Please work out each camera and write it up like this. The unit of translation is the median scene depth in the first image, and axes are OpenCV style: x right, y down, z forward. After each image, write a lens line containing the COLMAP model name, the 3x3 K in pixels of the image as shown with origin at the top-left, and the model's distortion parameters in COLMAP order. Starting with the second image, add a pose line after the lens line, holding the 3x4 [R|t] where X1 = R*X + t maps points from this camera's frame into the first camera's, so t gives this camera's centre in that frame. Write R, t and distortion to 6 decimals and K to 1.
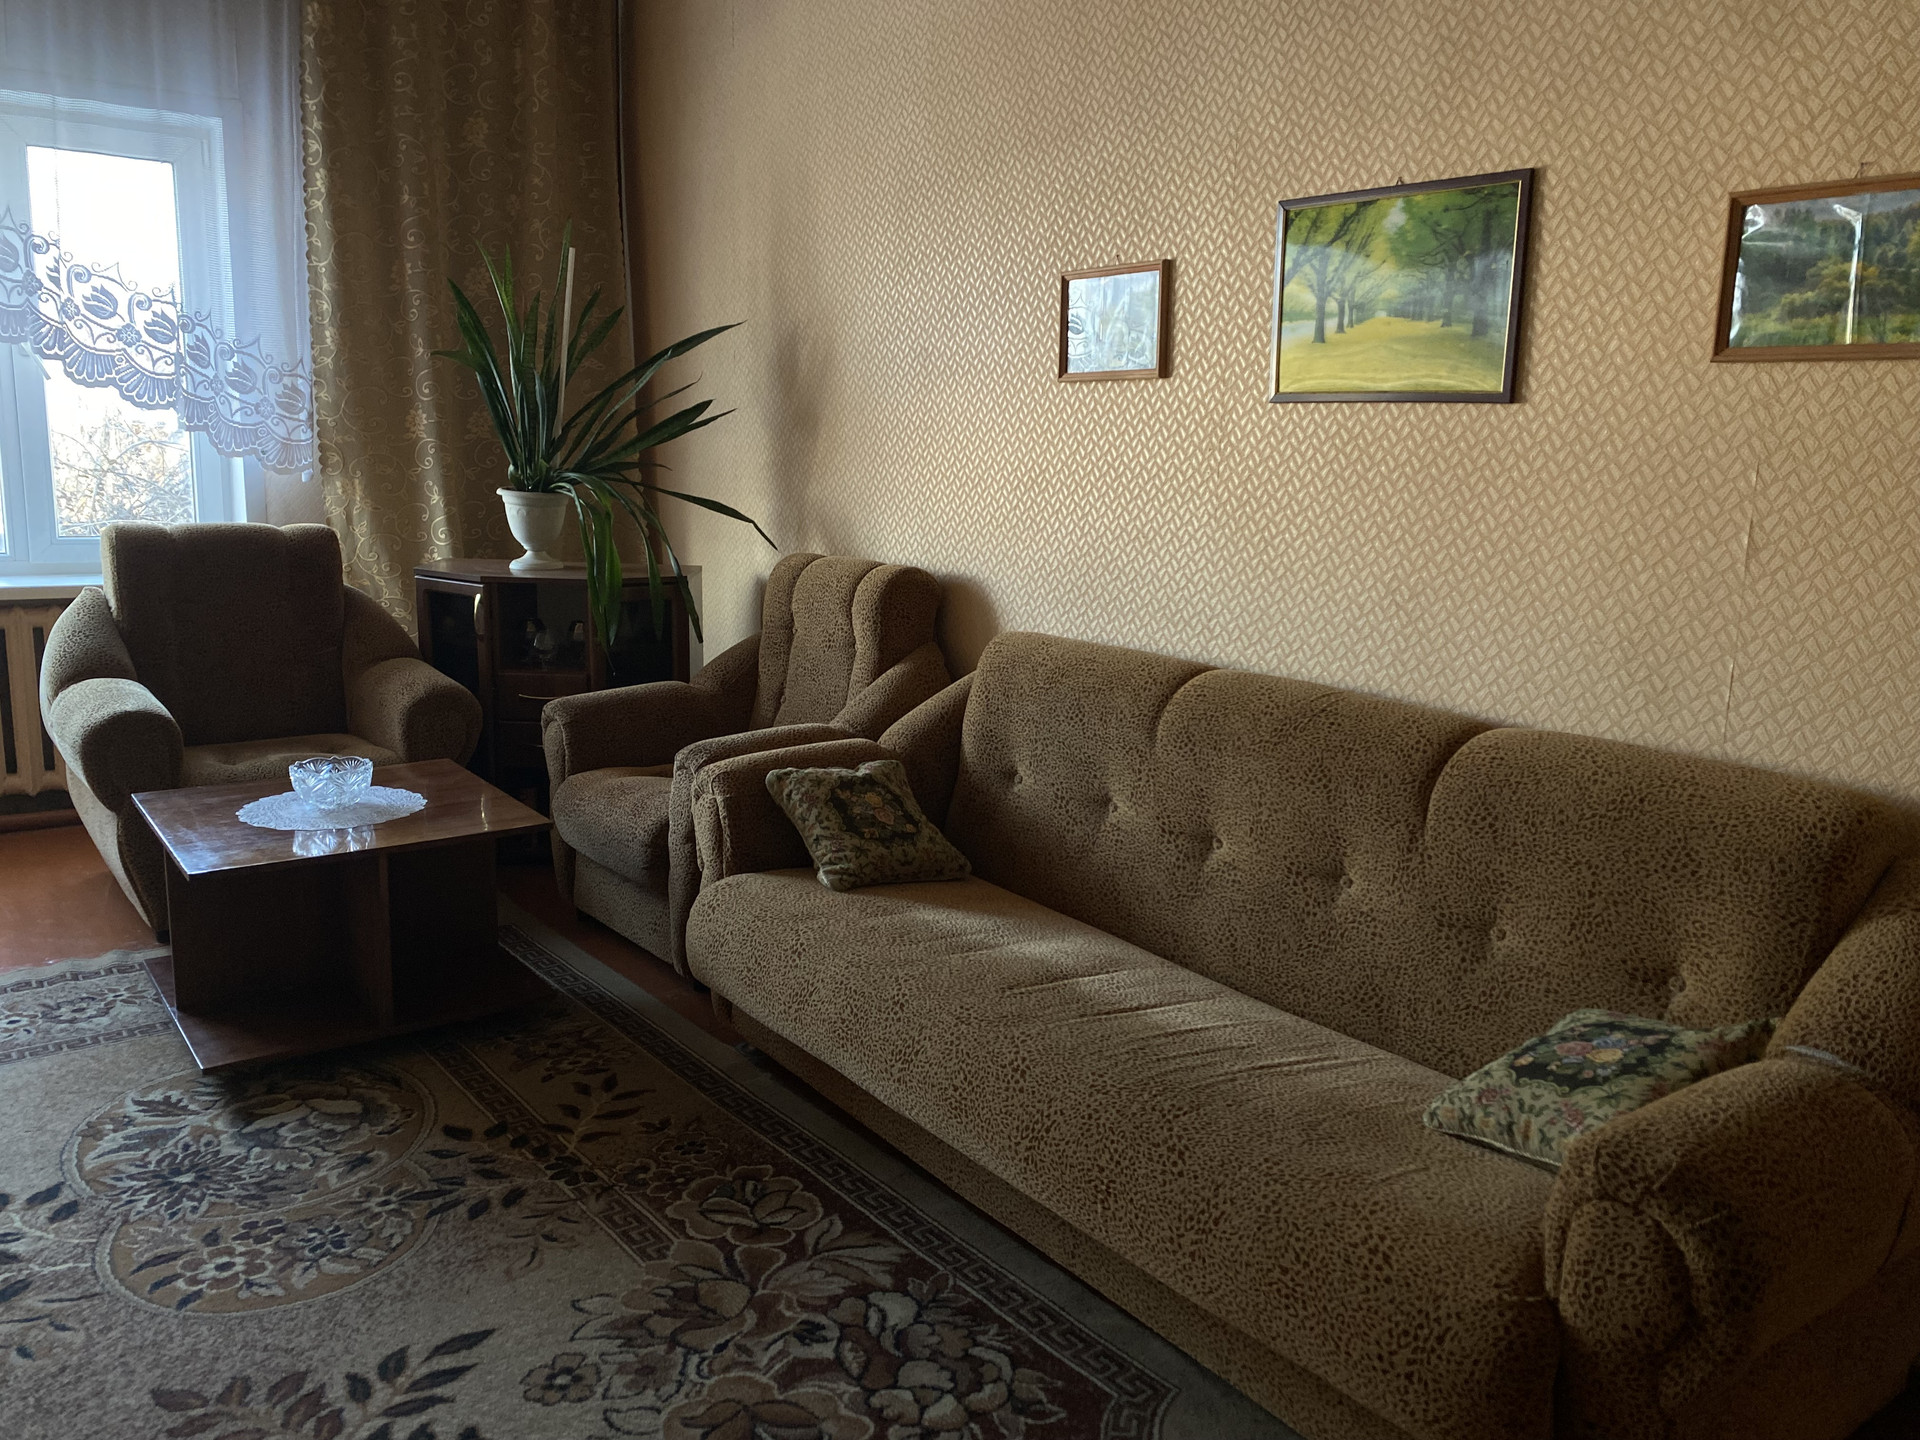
lens RADIAL K [[1445.4, 0, 945.9], [0, 1445.4, 693.4], [0, 0, 1]] dist [0.025063, -0.027742]
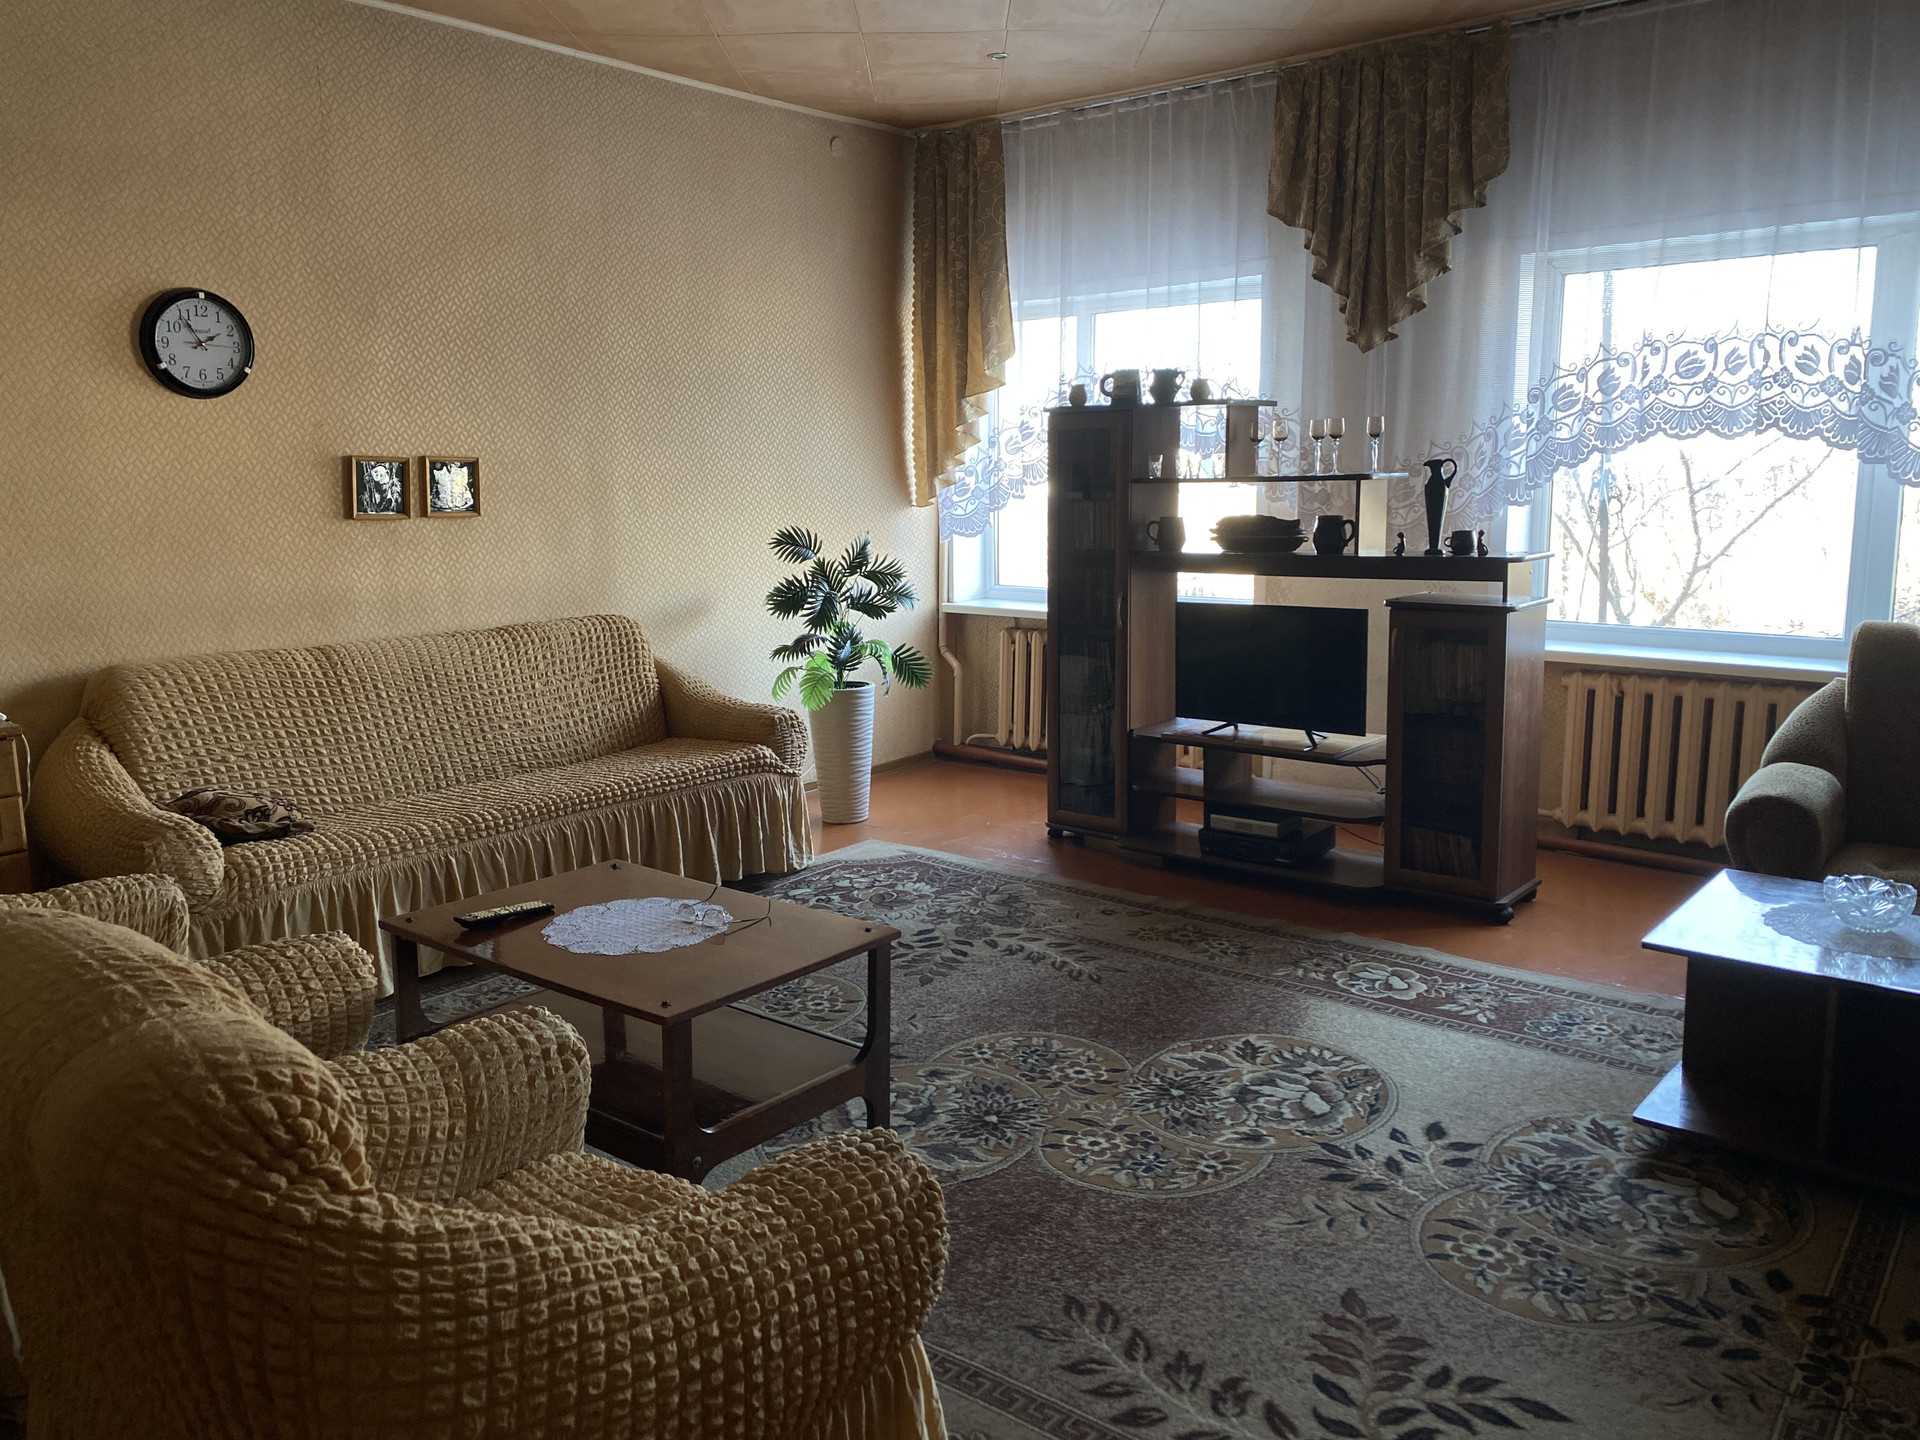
lens RADIAL K [[1445.4, 0, 991.1], [0, 1445.4, 683.6], [0, 0, 1]] dist [0.025063, -0.027742]
pose [[0.241795, 0.110491, -0.964016, 0.426599], [-0.151087, 0.985665, 0.075077, -0.082291], [0.958493, 0.127497, 0.255023, 0.202050]]
